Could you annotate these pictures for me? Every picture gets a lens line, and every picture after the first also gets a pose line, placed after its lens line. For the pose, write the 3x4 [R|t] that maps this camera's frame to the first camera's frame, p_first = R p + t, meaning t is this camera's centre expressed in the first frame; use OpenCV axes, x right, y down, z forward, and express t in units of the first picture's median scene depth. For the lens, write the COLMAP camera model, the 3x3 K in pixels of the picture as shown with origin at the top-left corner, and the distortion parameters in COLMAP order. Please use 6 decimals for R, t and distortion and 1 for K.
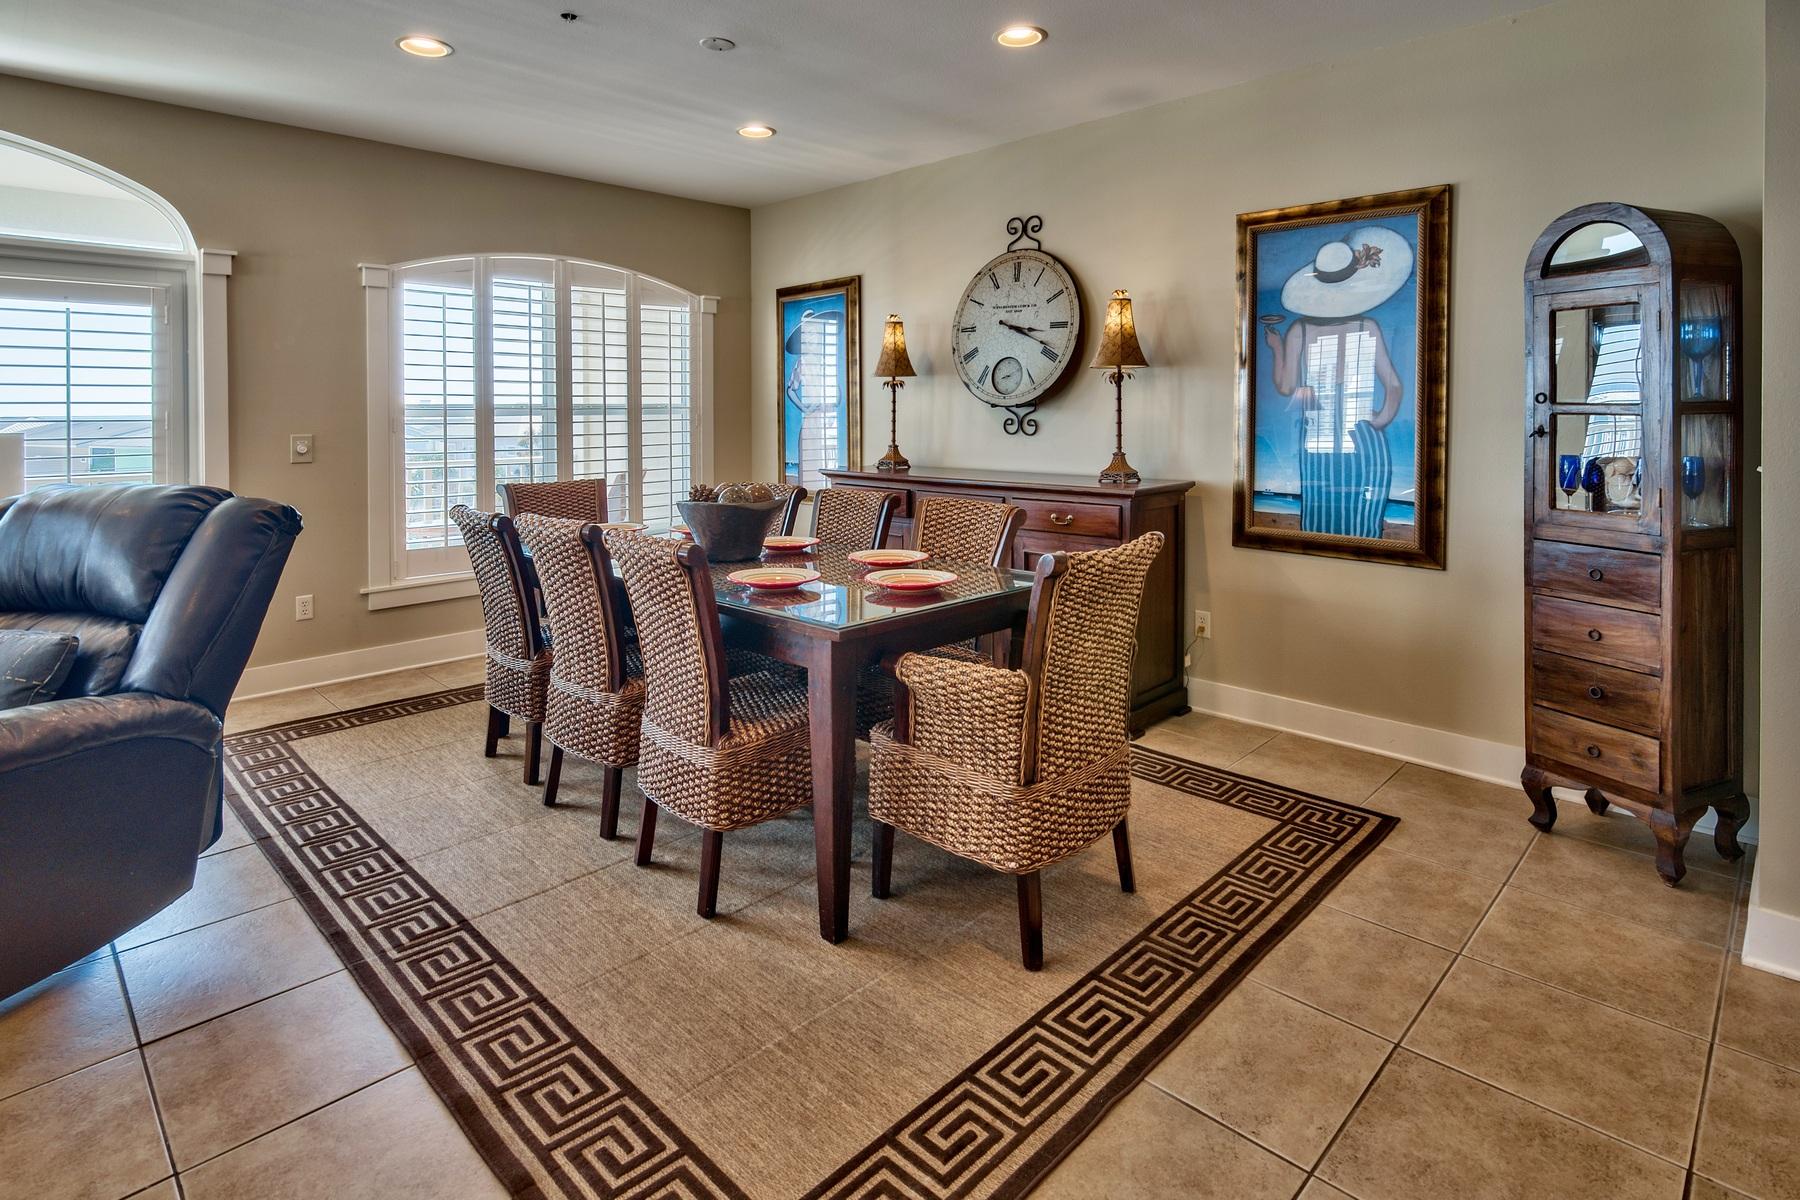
lens RADIAL K [[908.2, 0, 873.4], [0, 908.2, 405.7], [0, 0, 1]] dist [0.003258, 0.002085]
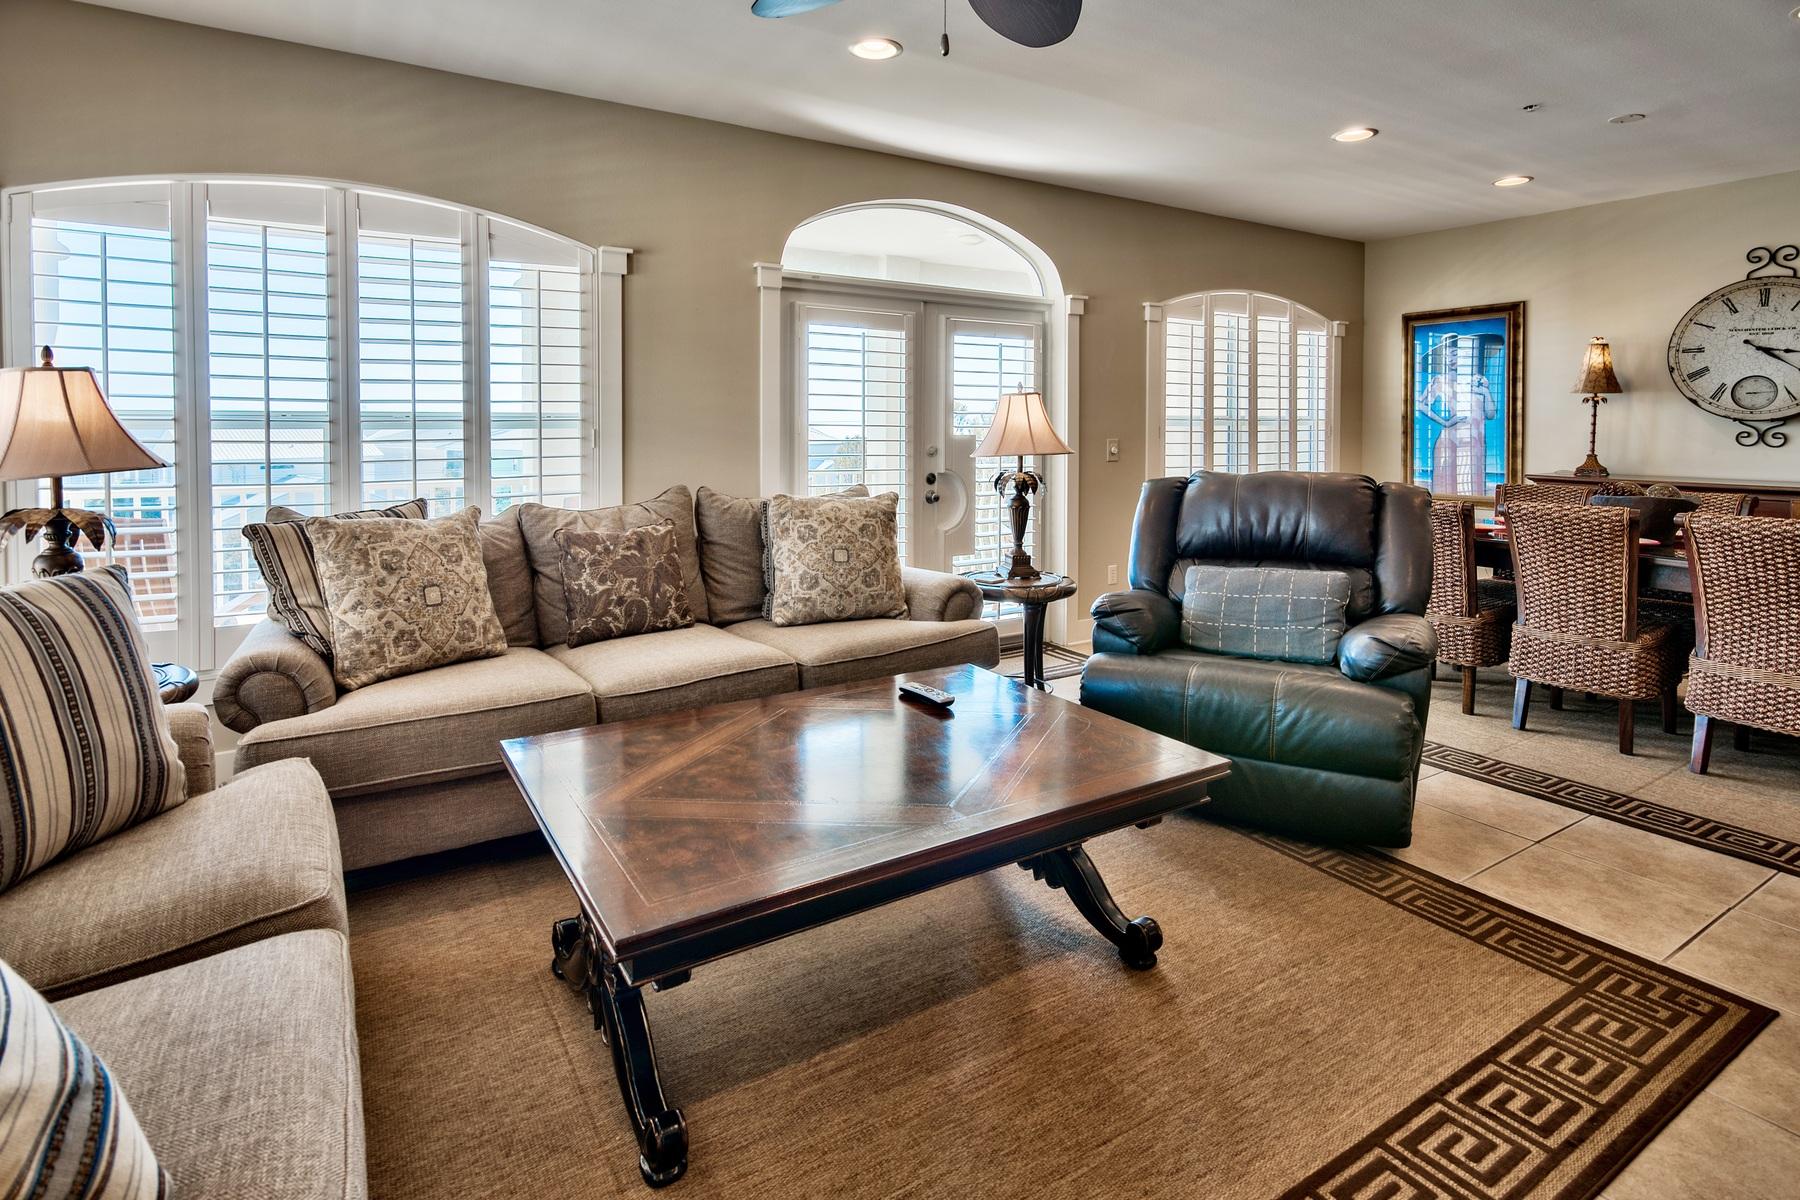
lens RADIAL K [[932.0, 0, 886.9], [0, 932.0, 412.9], [0, 0, 1]] dist [0.011022, 0.002569]
pose [[0.981978, 0.004831, -0.188936, -0.648232], [-0.007234, 0.999902, -0.012026, 0.012340], [0.188859, 0.013176, 0.981916, -0.300932]]
